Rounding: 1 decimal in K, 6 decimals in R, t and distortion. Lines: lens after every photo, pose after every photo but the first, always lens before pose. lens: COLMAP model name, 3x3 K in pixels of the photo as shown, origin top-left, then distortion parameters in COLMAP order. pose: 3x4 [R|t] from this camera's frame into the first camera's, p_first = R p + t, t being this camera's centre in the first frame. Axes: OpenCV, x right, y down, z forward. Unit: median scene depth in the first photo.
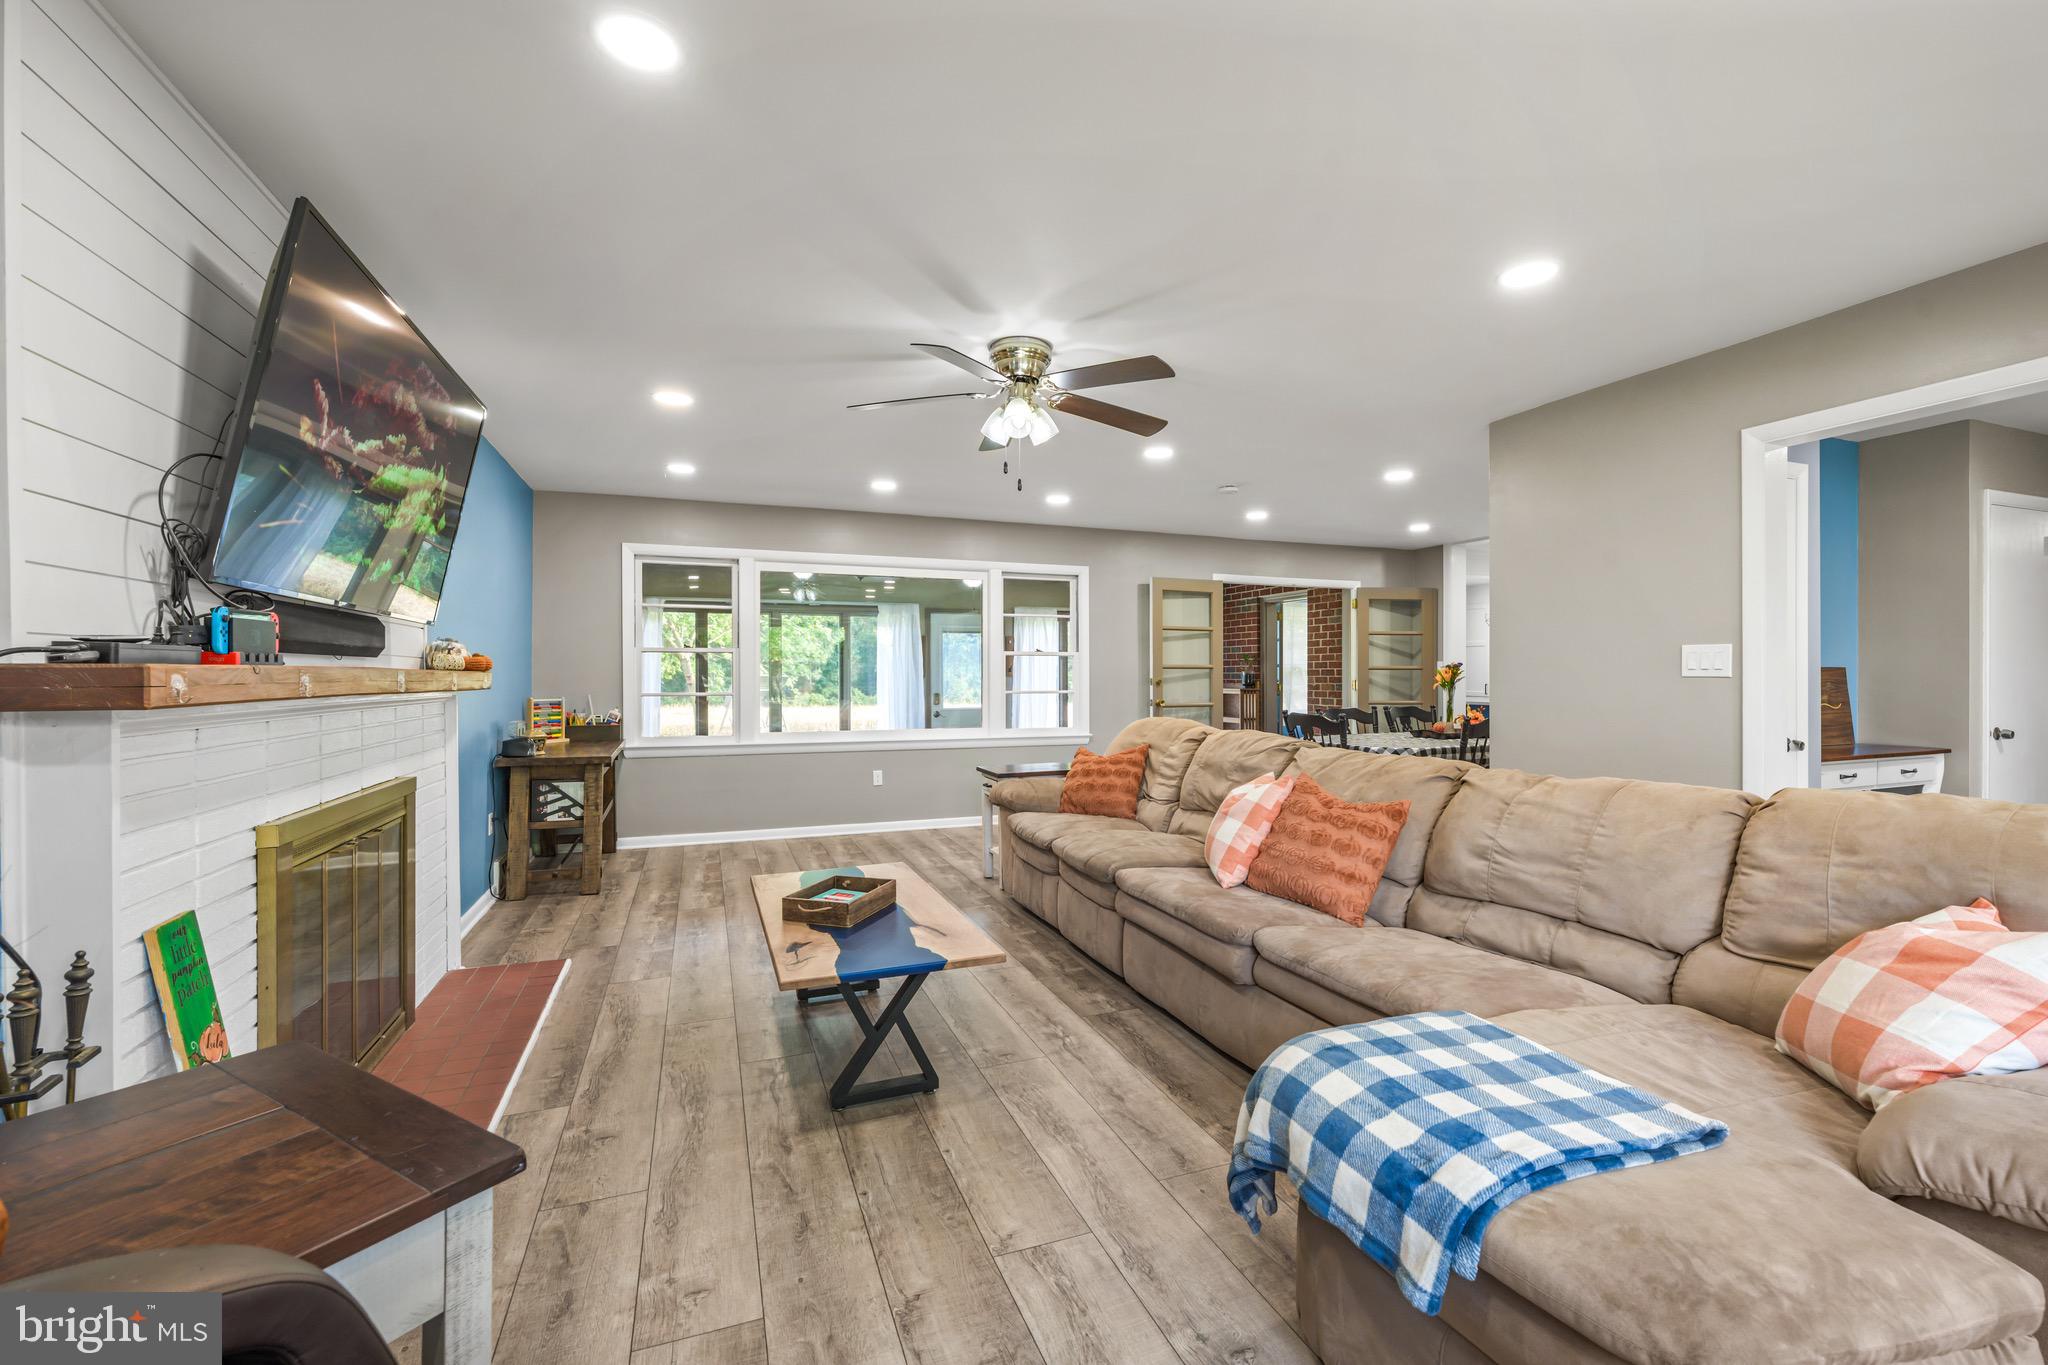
lens RADIAL K [[858.8, 0, 1025.1], [0, 858.8, 679.0], [0, 0, 1]] dist [0.001396, -0.000132]
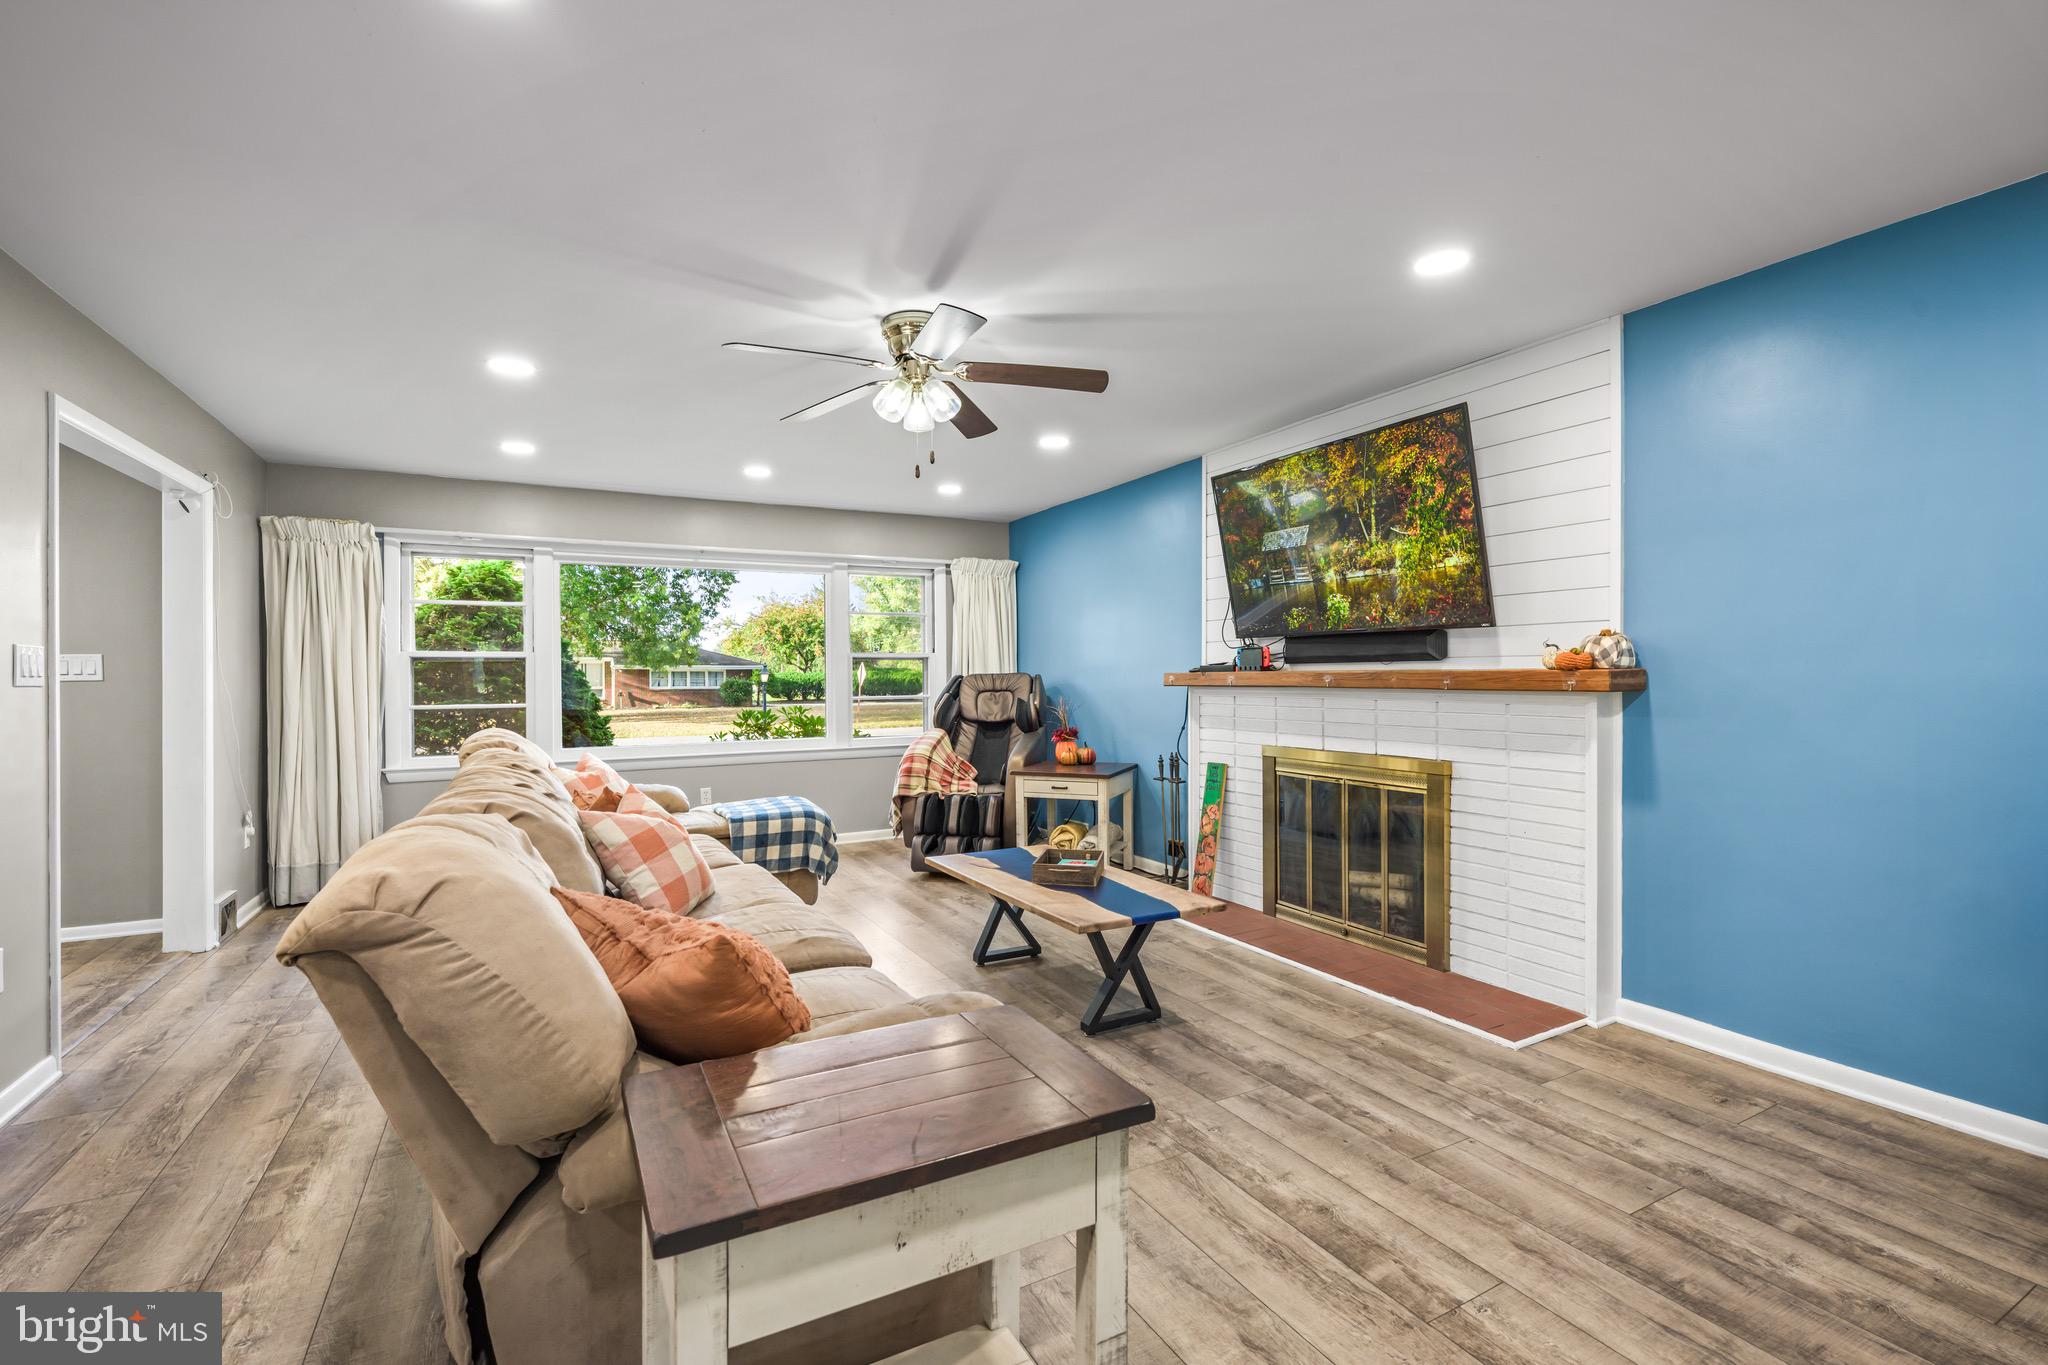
lens RADIAL K [[930.1, 0, 1015.8], [0, 930.1, 685.0], [0, 0, 1]] dist [0.000812, 0.000181]
pose [[-0.993970, -0.002796, -0.109618, -0.004171], [-0.003570, 0.999970, 0.006864, 0.006264], [0.109595, 0.007214, -0.993950, 1.804873]]
